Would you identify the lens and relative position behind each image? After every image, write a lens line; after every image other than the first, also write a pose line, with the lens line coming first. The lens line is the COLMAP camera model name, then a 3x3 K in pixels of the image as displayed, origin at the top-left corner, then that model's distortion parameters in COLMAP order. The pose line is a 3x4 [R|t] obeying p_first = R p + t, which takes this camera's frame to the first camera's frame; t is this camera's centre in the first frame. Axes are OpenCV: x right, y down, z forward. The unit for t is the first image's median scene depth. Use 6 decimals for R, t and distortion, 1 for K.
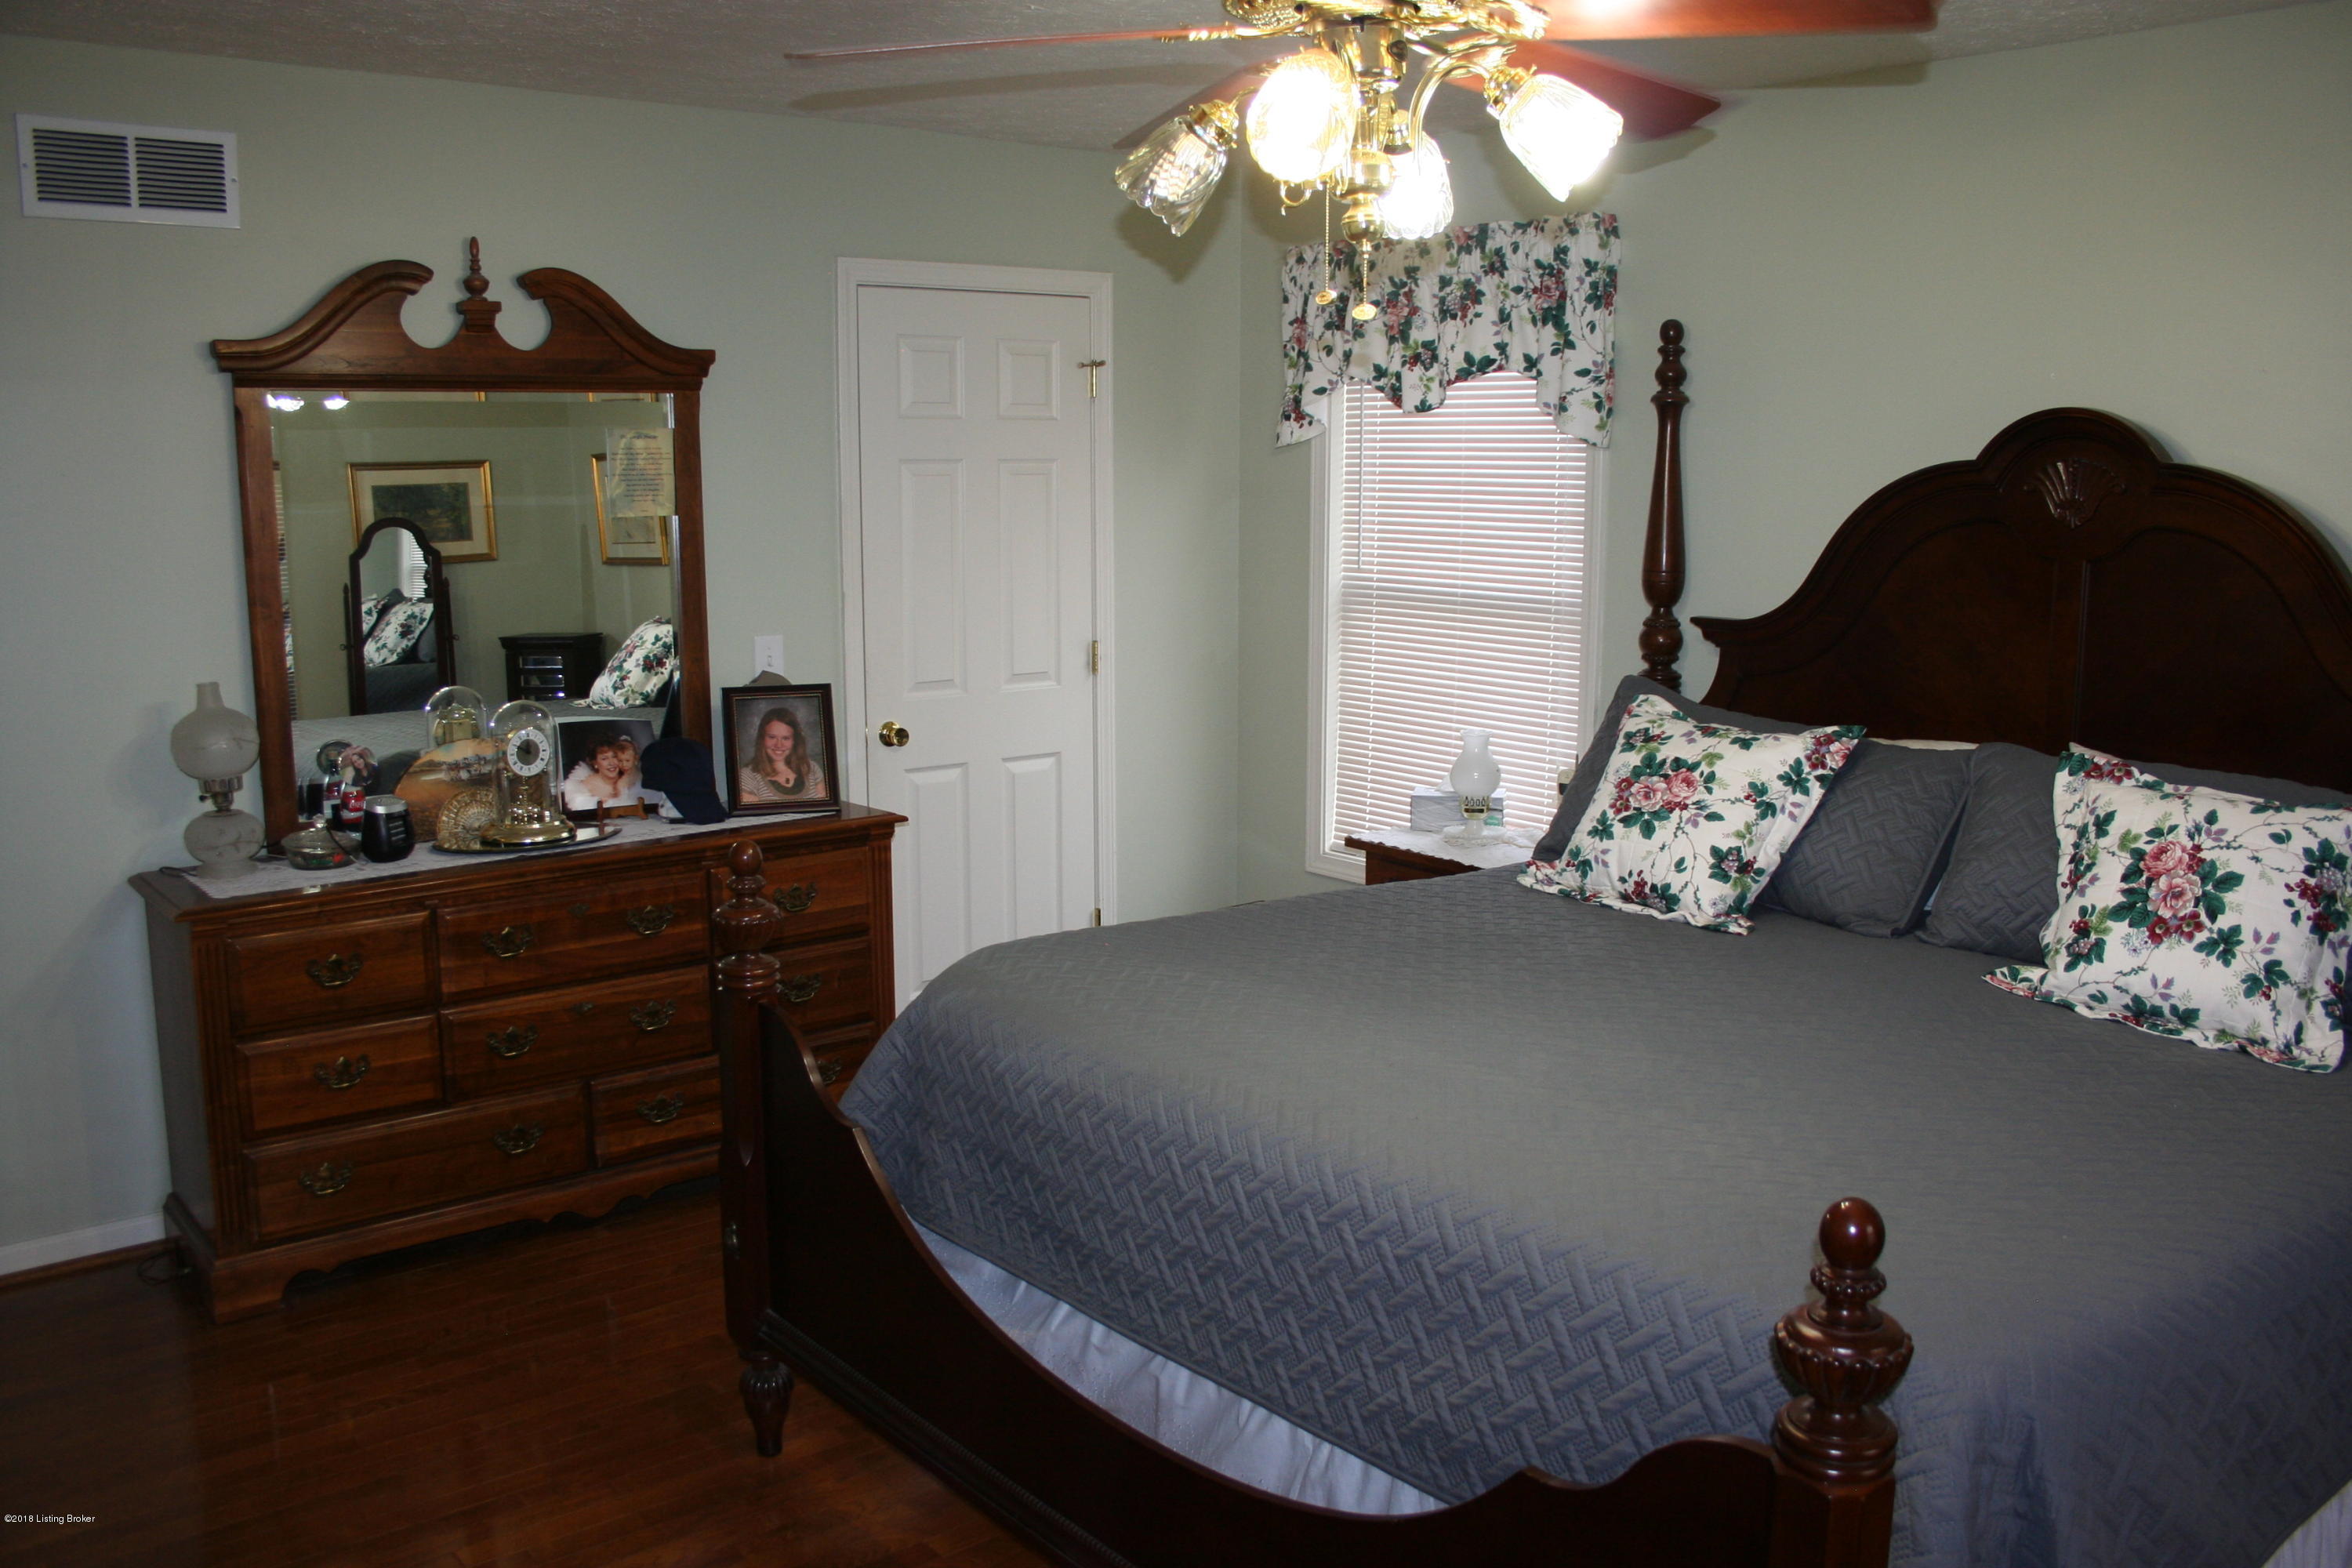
lens RADIAL K [[1972.9, 0, 1176.0], [0, 1972.9, 784.0], [0, 0, 1]] dist [-0.000023, -0.000223]
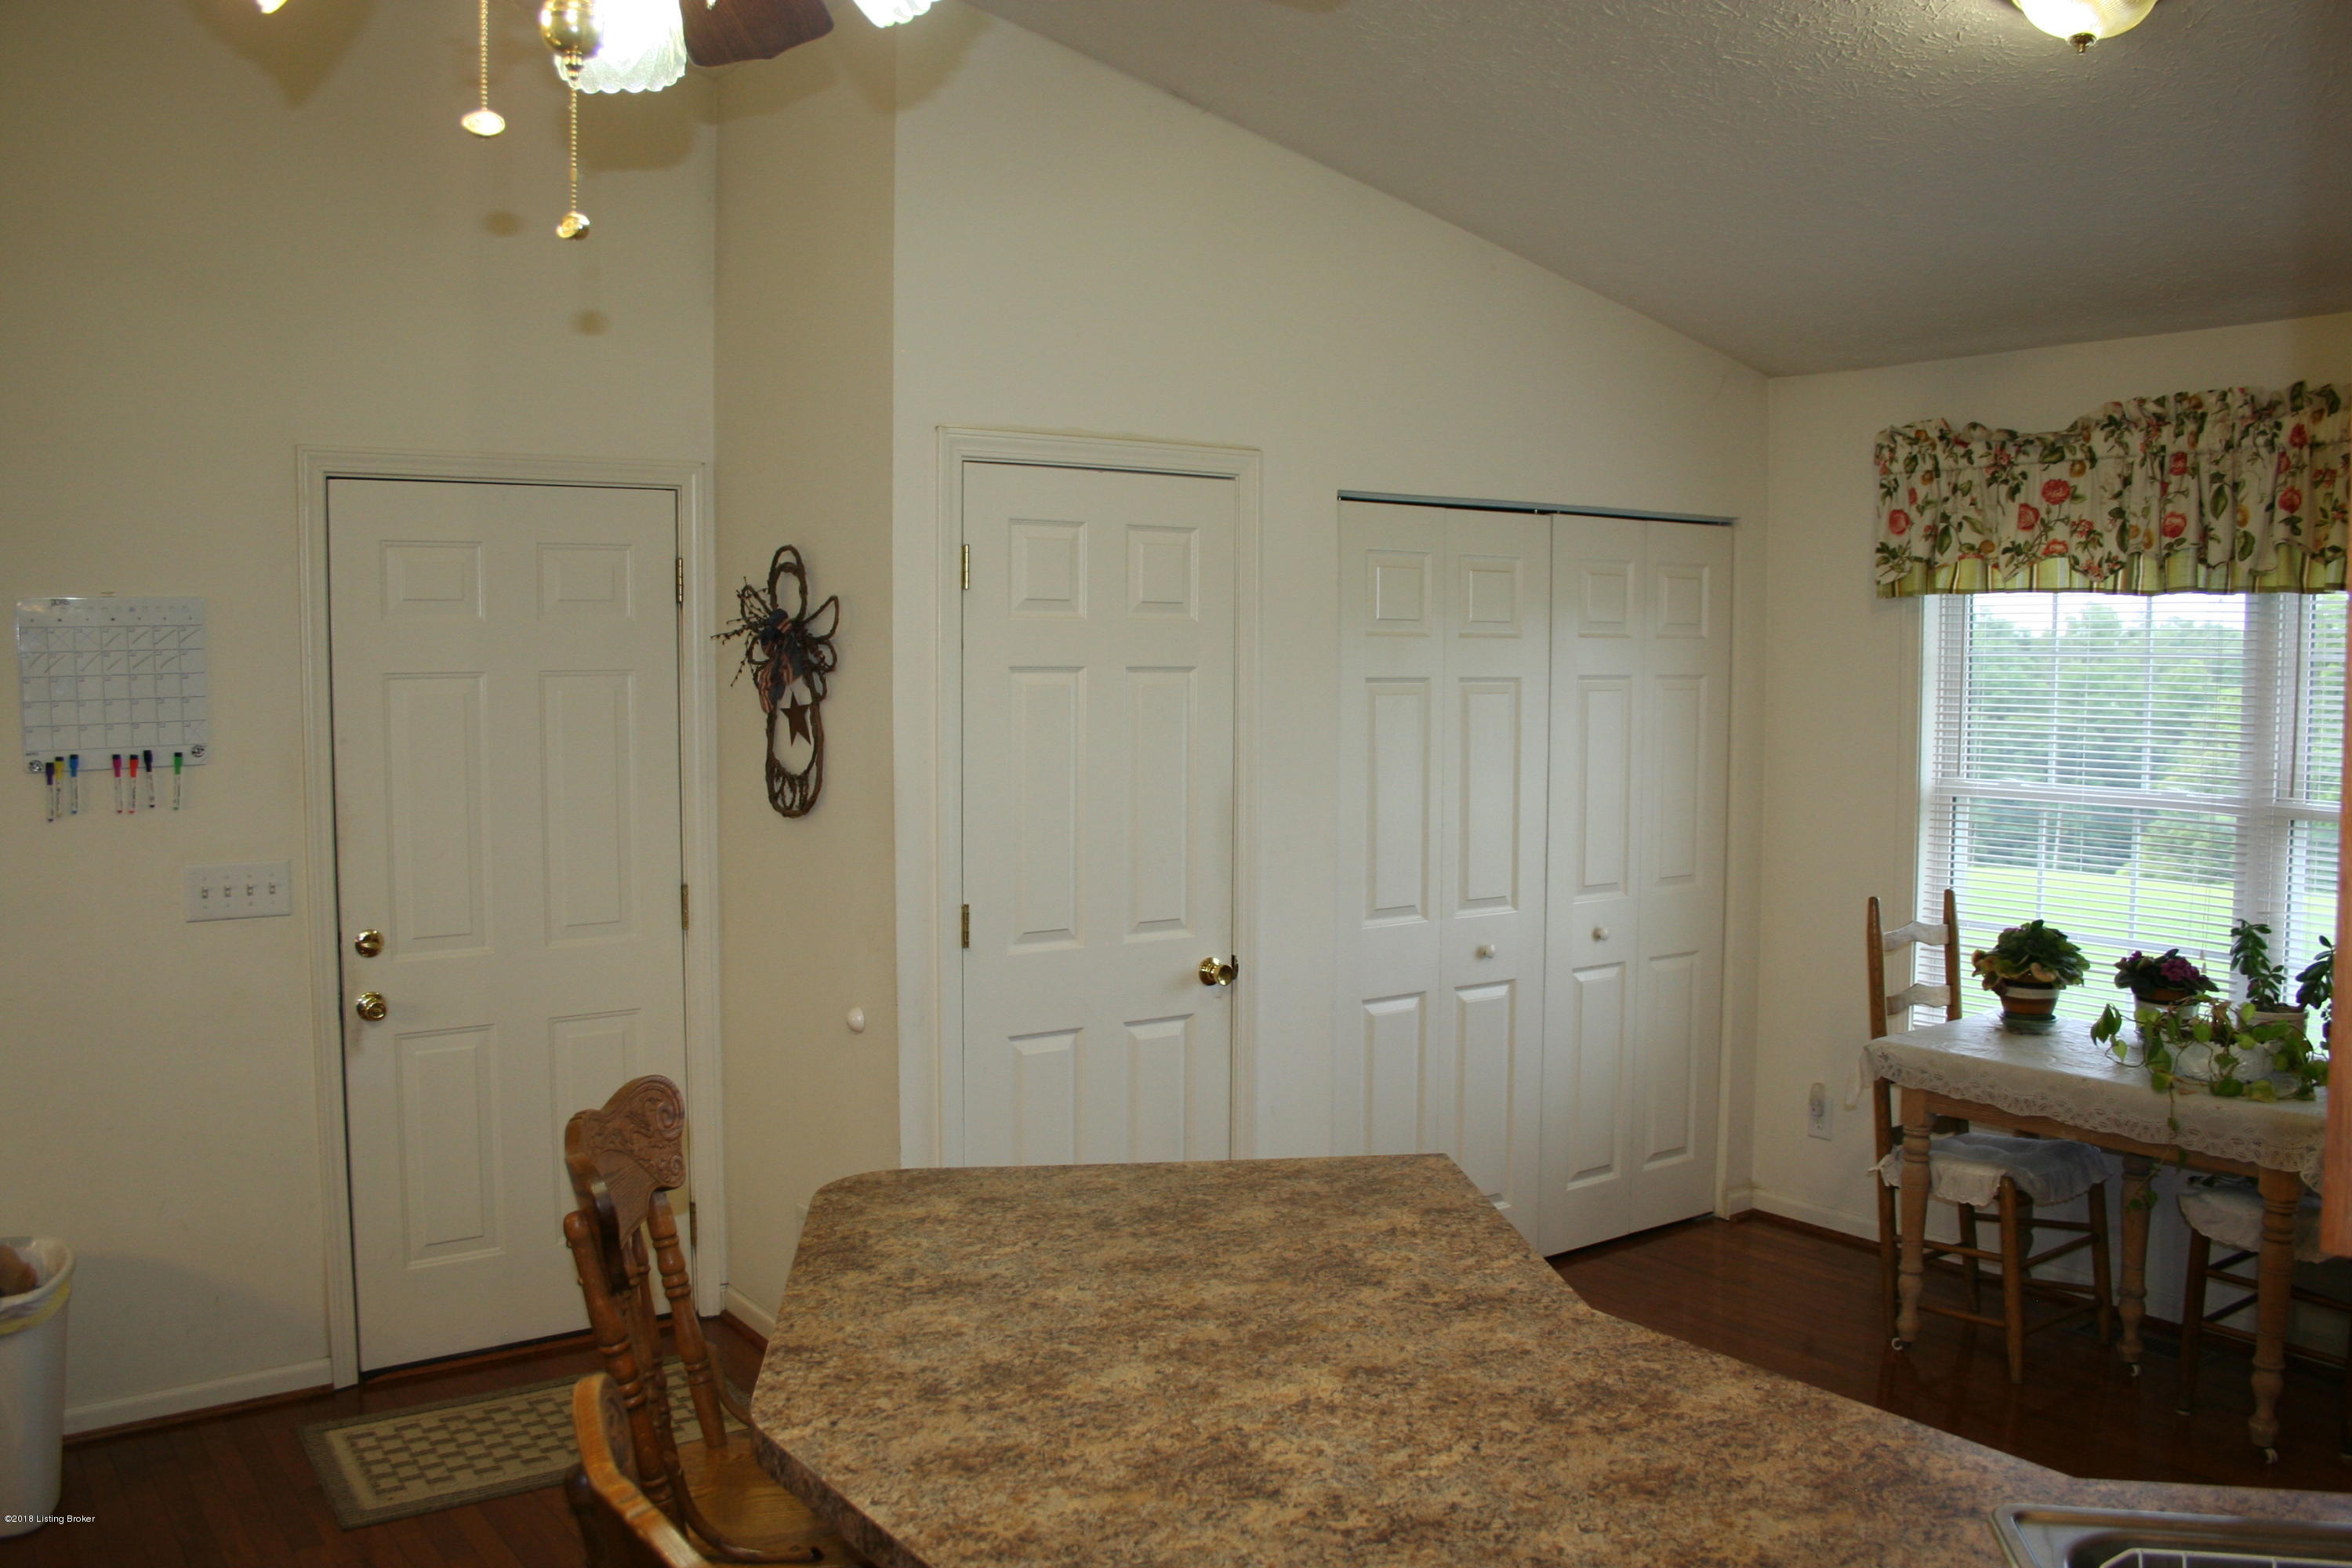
lens RADIAL K [[1972.9, 0, 1176.0], [0, 1972.9, 784.0], [0, 0, 1]] dist [-0.000023, -0.000223]
pose [[0.954717, 0.005608, -0.297464, 0.102253], [-0.037538, 0.994103, -0.101737, -0.016208], [0.295139, 0.108296, 0.949297, 0.093370]]
